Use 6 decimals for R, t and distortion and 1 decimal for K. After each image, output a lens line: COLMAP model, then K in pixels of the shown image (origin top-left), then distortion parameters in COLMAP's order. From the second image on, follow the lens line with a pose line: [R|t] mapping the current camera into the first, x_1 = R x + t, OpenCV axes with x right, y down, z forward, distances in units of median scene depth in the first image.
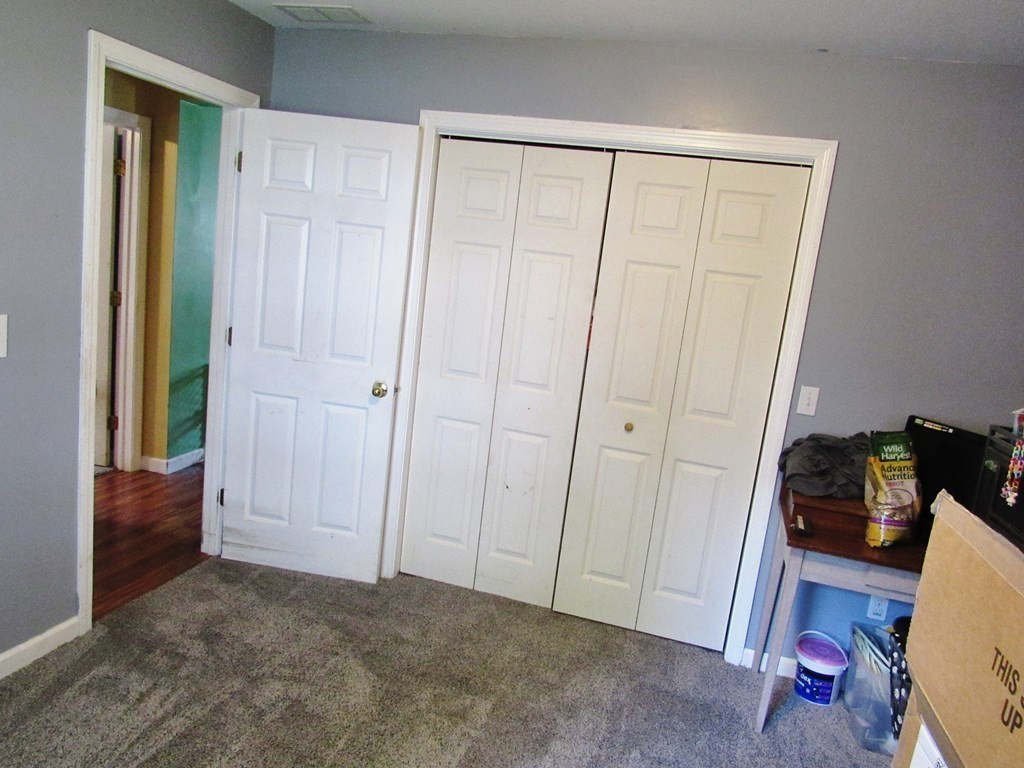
lens RADIAL K [[733.5, 0, 512.0], [0, 733.5, 384.0], [0, 0, 1]] dist [-0.025753, 0.010846]
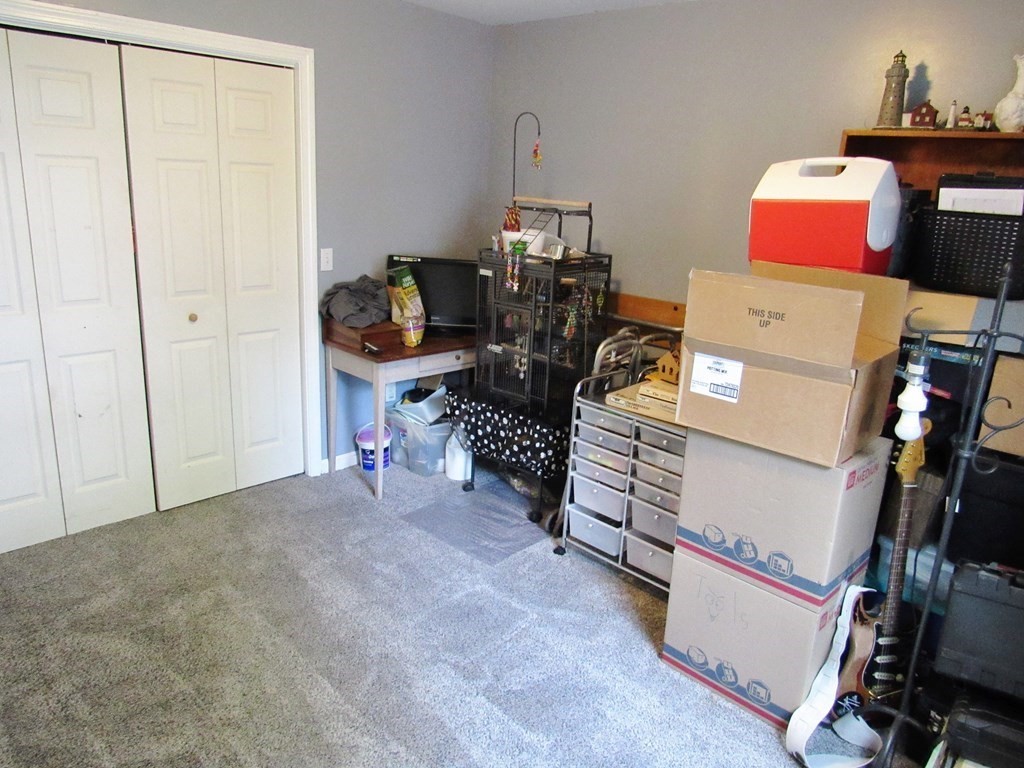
lens RADIAL K [[733.5, 0, 512.0], [0, 733.5, 384.0], [0, 0, 1]] dist [-0.025753, 0.010846]
pose [[0.475000, -0.330390, 0.815608, -0.564913], [0.158630, 0.943807, 0.289938, -0.092211], [-0.865570, -0.008340, 0.500718, 0.065766]]
